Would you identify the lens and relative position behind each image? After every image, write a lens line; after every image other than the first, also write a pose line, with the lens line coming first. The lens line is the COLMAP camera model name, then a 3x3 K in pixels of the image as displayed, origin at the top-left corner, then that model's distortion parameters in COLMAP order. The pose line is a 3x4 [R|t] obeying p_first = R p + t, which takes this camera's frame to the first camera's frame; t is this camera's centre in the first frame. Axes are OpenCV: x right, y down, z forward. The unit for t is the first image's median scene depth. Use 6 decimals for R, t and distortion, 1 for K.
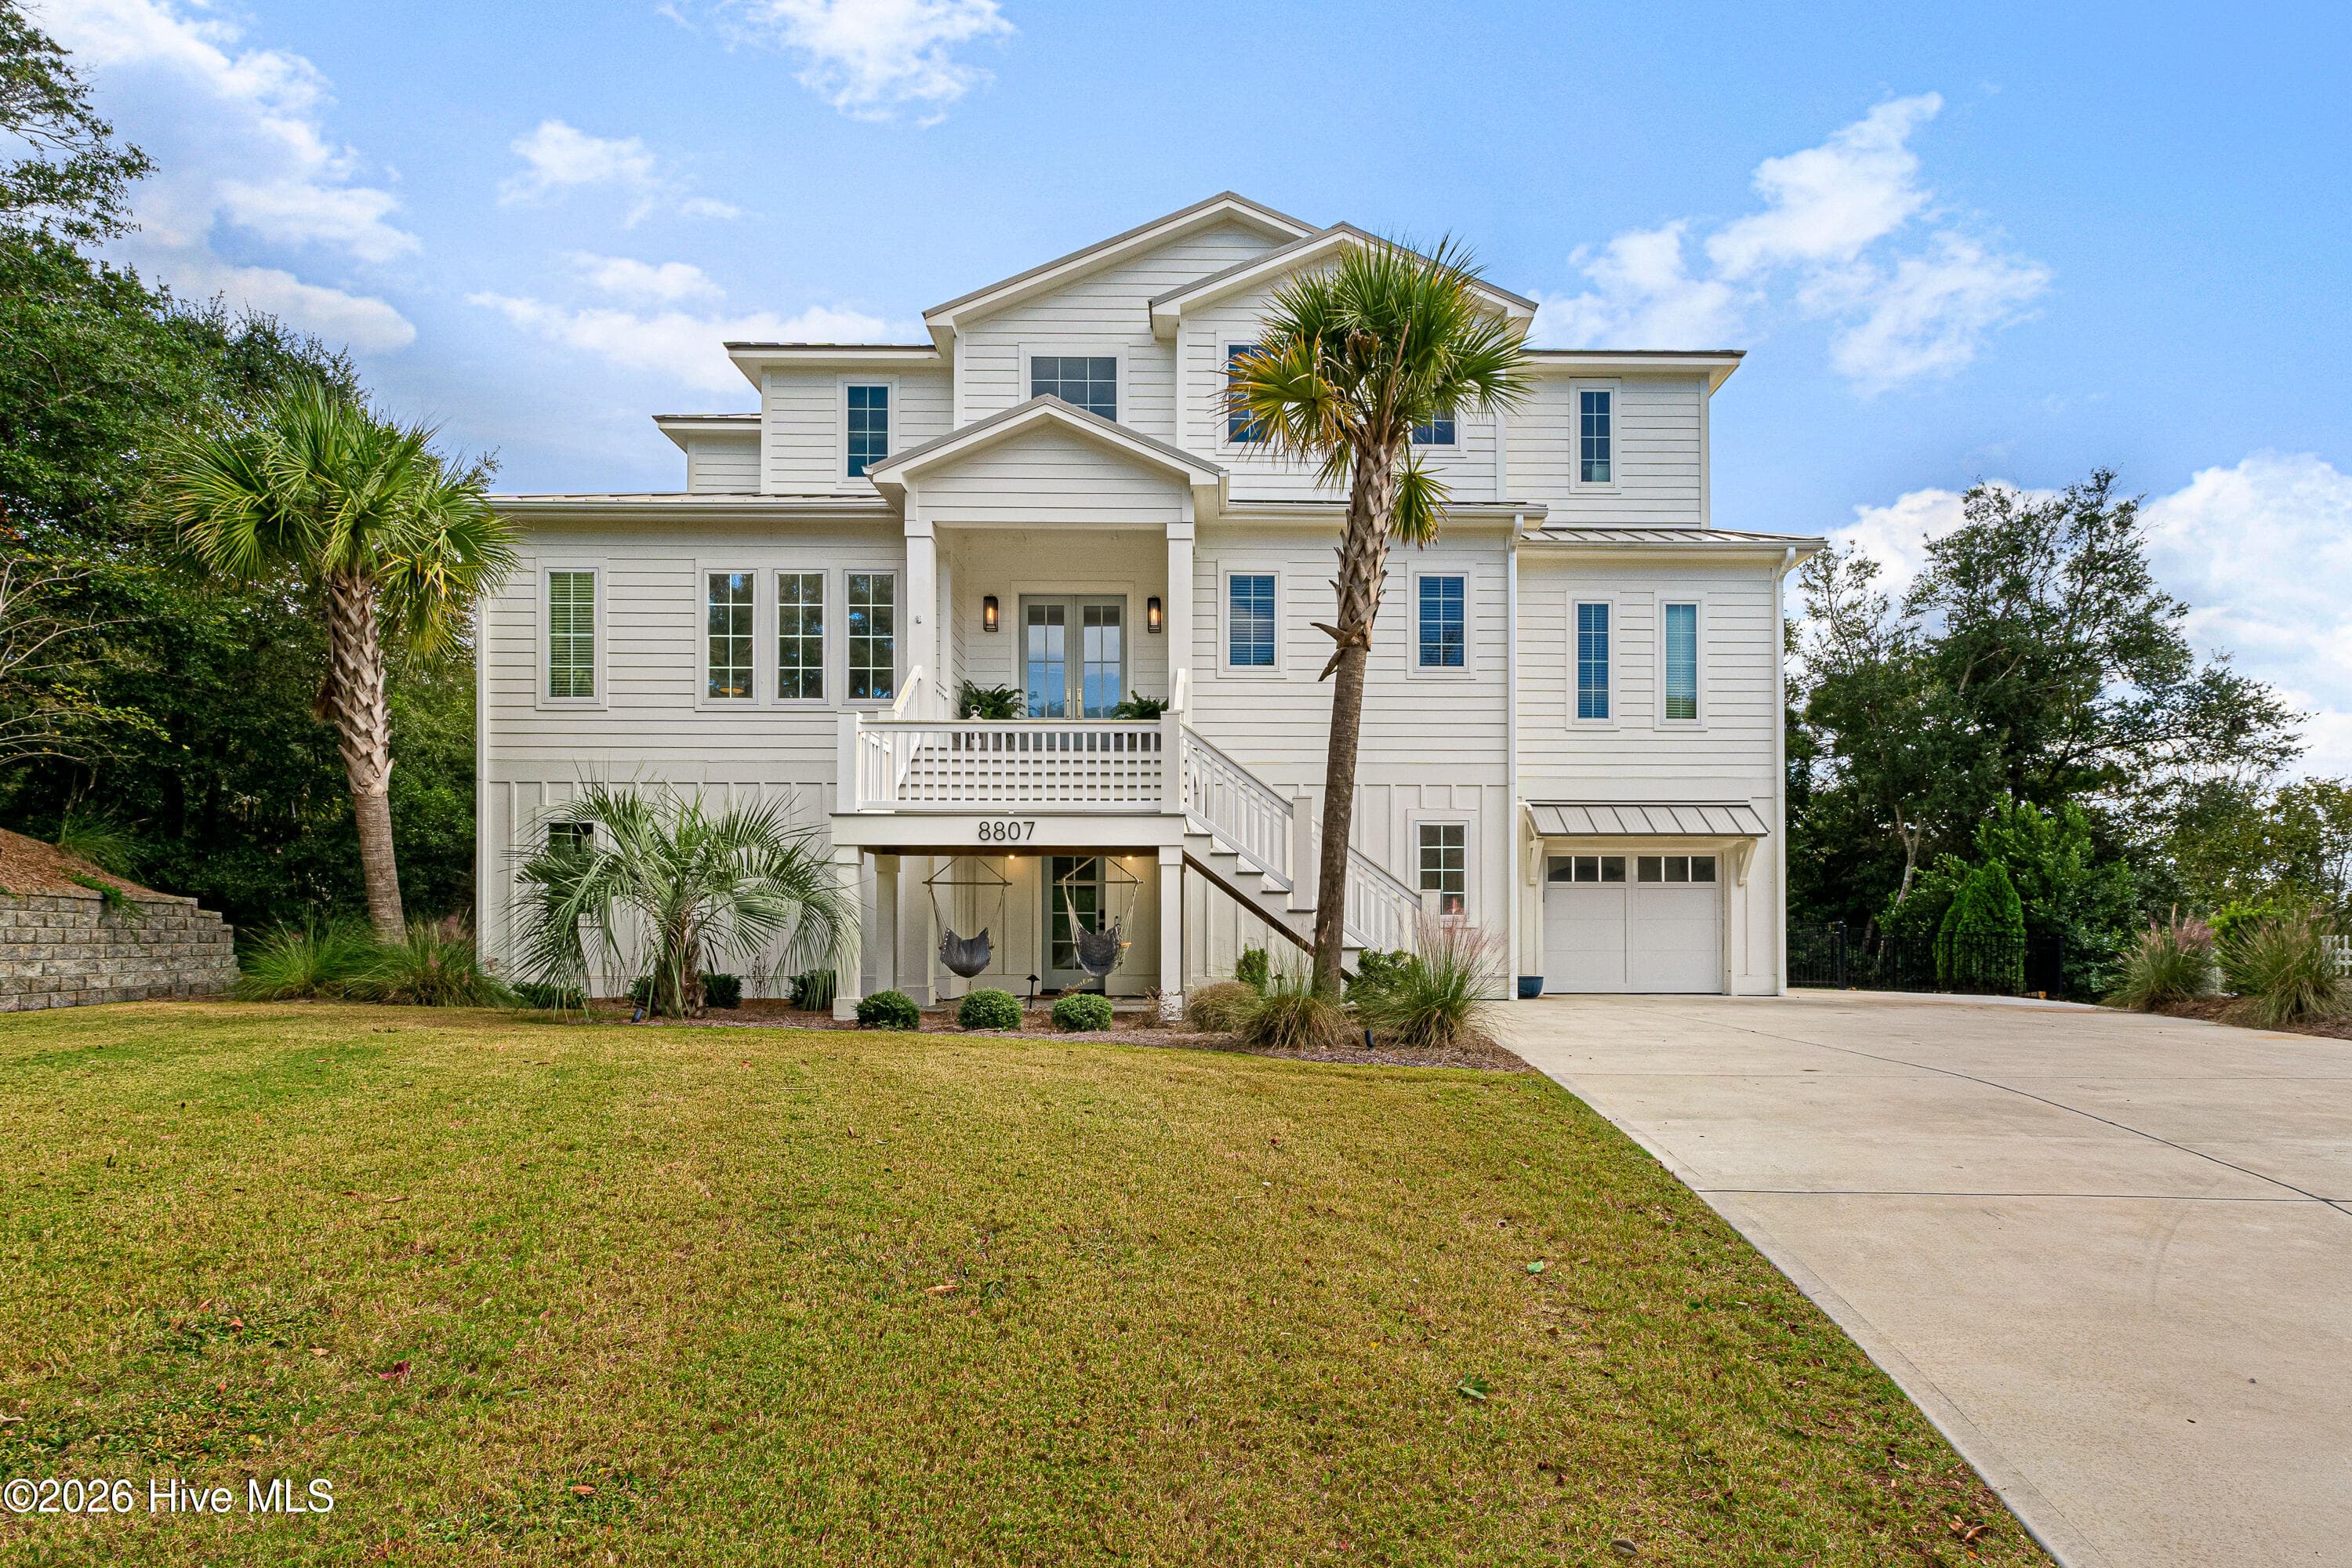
lens RADIAL K [[1108.6, 0, 1182.1], [0, 1108.6, 929.9], [0, 0, 1]] dist [0.003949, 0.000027]
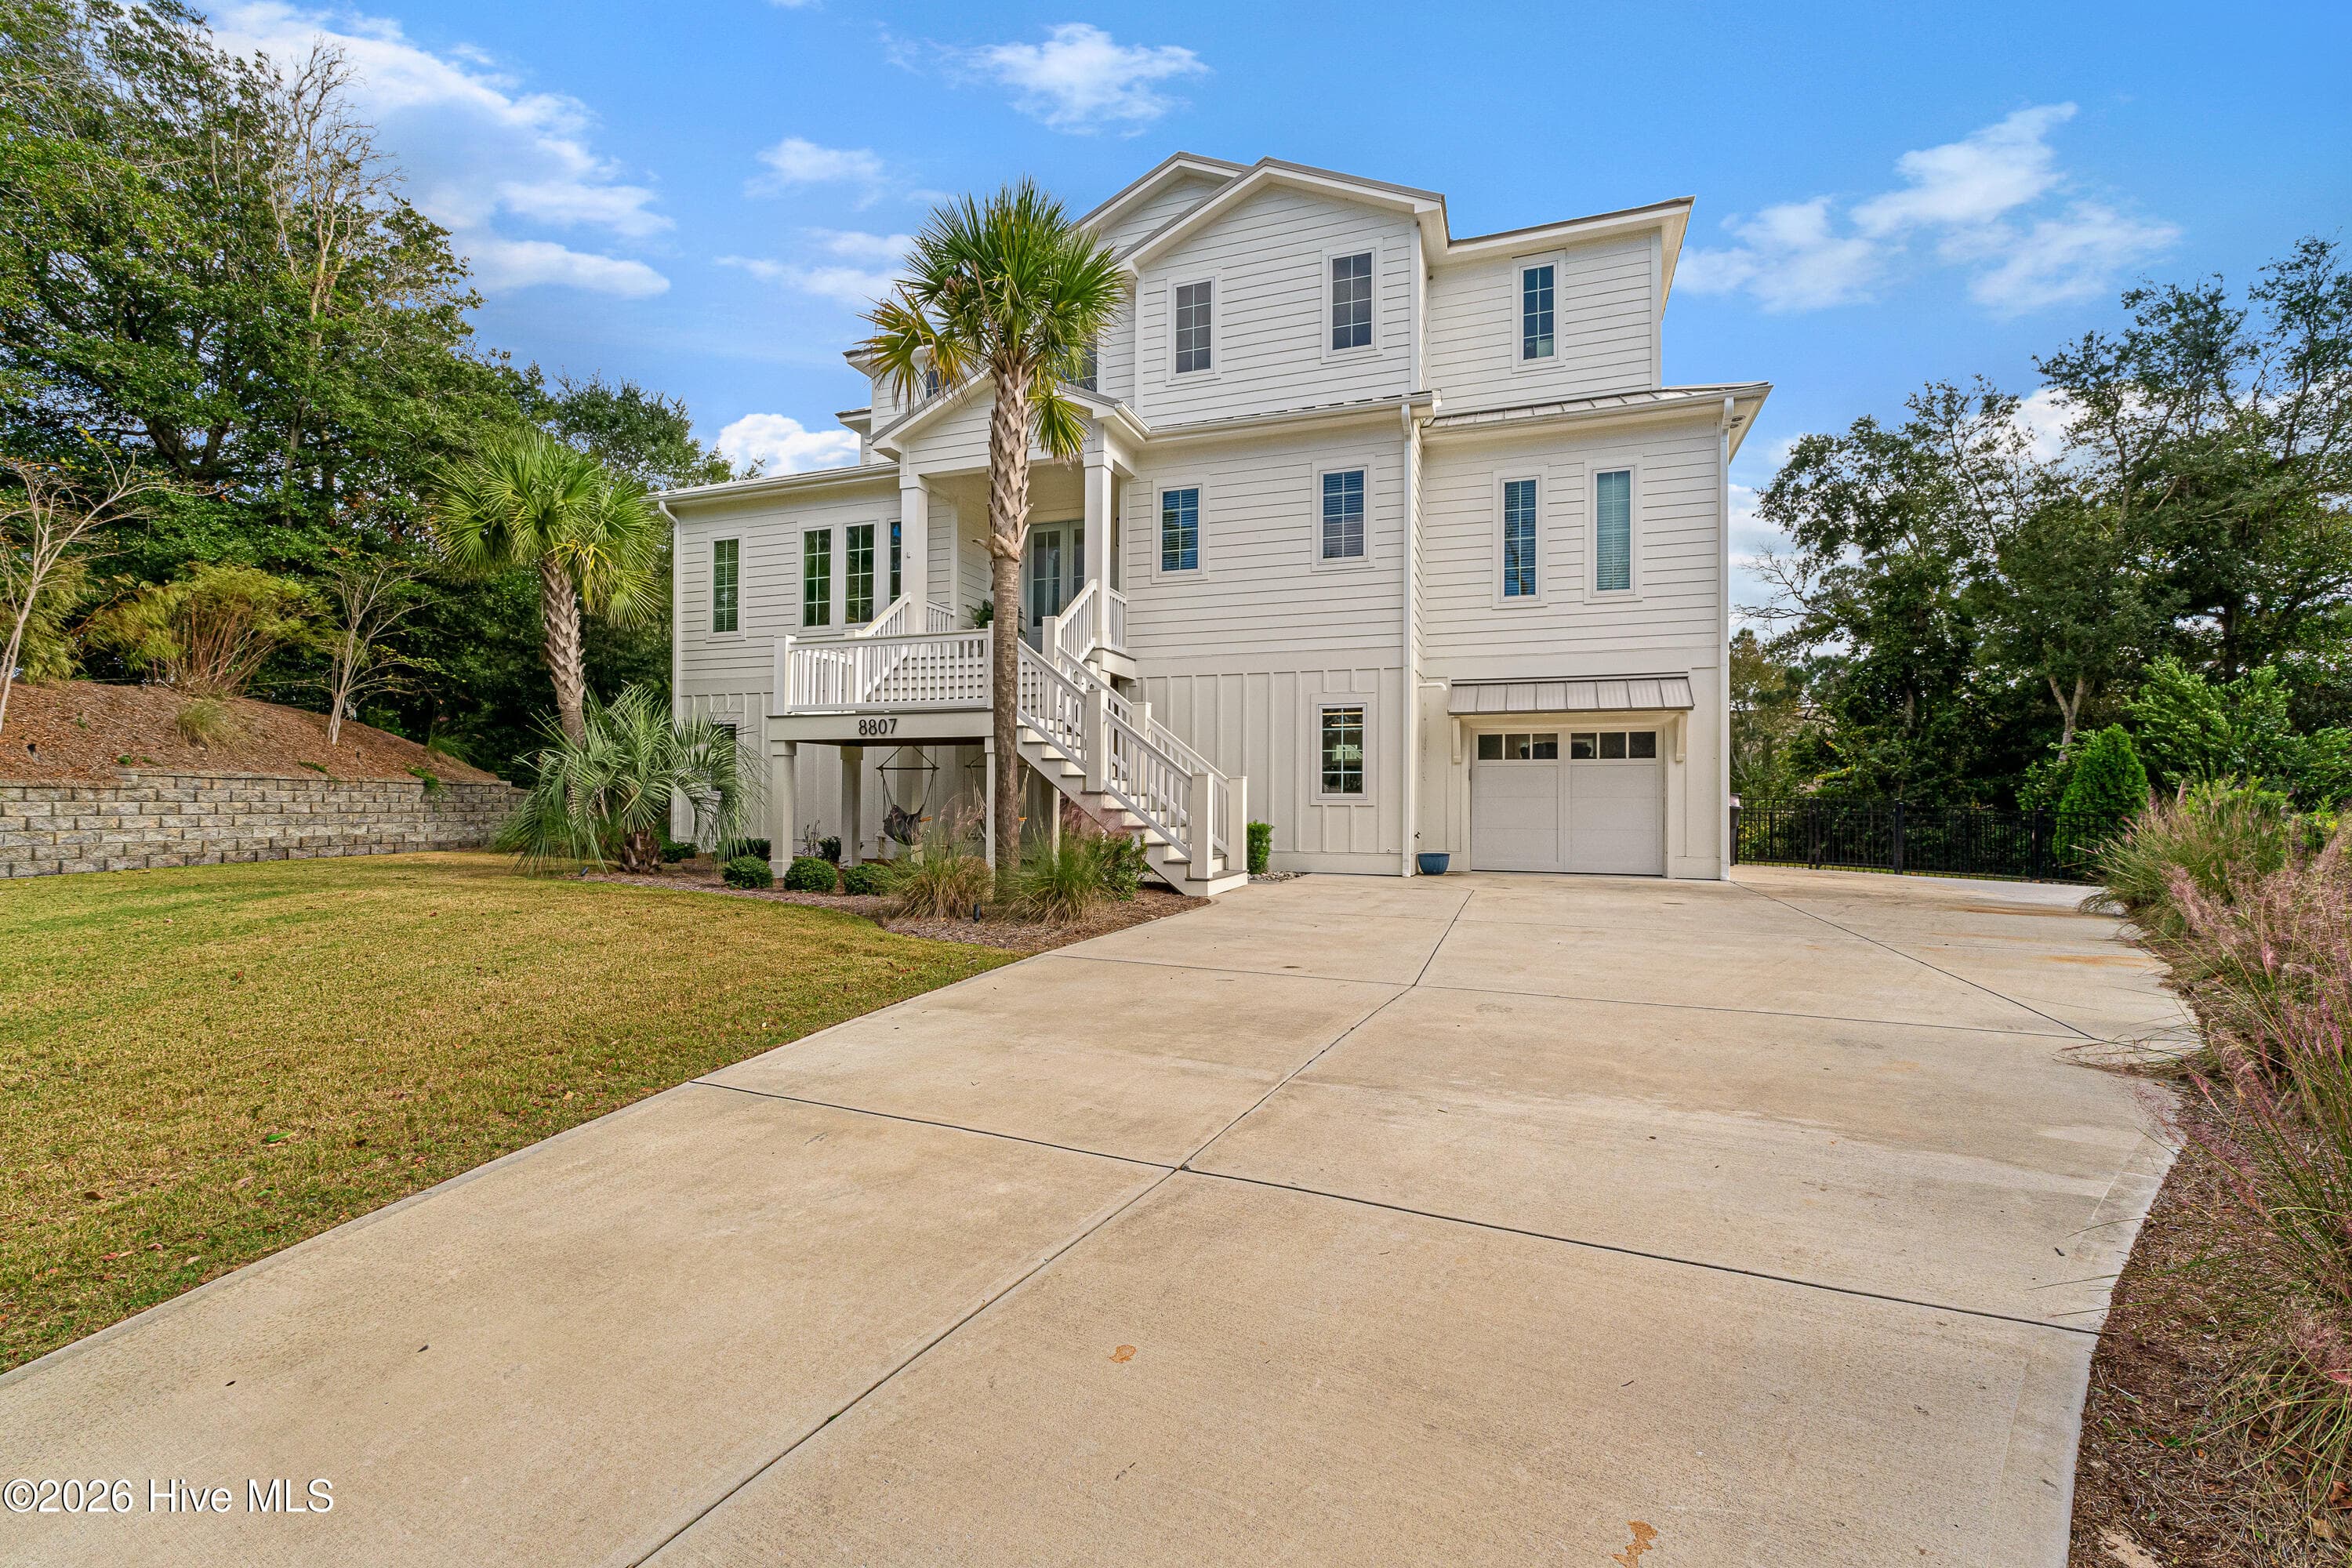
lens RADIAL K [[952.8, 0, 1240.3], [0, 952.8, 789.5], [0, 0, 1]] dist [0.001274, 0.000430]
pose [[0.941987, 0.000068, -0.335648, 0.432828], [-0.001774, 0.999987, -0.004775, -0.012334], [0.335644, 0.005093, 0.941975, 0.113170]]
